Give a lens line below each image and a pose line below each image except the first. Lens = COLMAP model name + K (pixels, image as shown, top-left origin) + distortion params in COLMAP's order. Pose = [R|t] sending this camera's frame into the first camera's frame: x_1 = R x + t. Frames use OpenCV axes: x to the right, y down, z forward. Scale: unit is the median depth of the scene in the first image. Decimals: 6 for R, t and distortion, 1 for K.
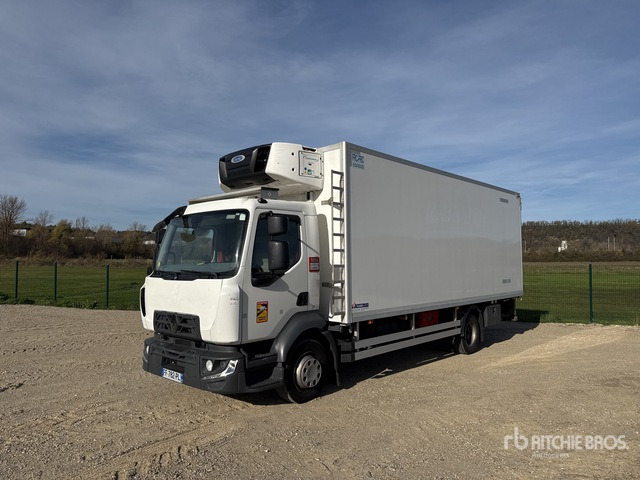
lens RADIAL K [[454.3, 0, 320.0], [0, 454.3, 240.0], [0, 0, 1]] dist [0.006180, -0.002087]
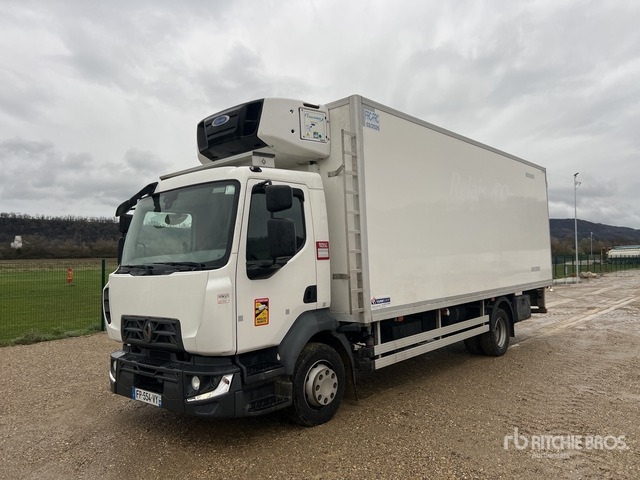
lens RADIAL K [[489.6, 0, 323.4], [0, 489.6, 254.1], [0, 0, 1]] dist [0.000650, -0.002259]
pose [[0.998867, -0.032006, 0.035226, -0.043161], [0.030808, 0.998945, 0.034062, 0.031102], [-0.036279, -0.032938, 0.998799, 0.147862]]
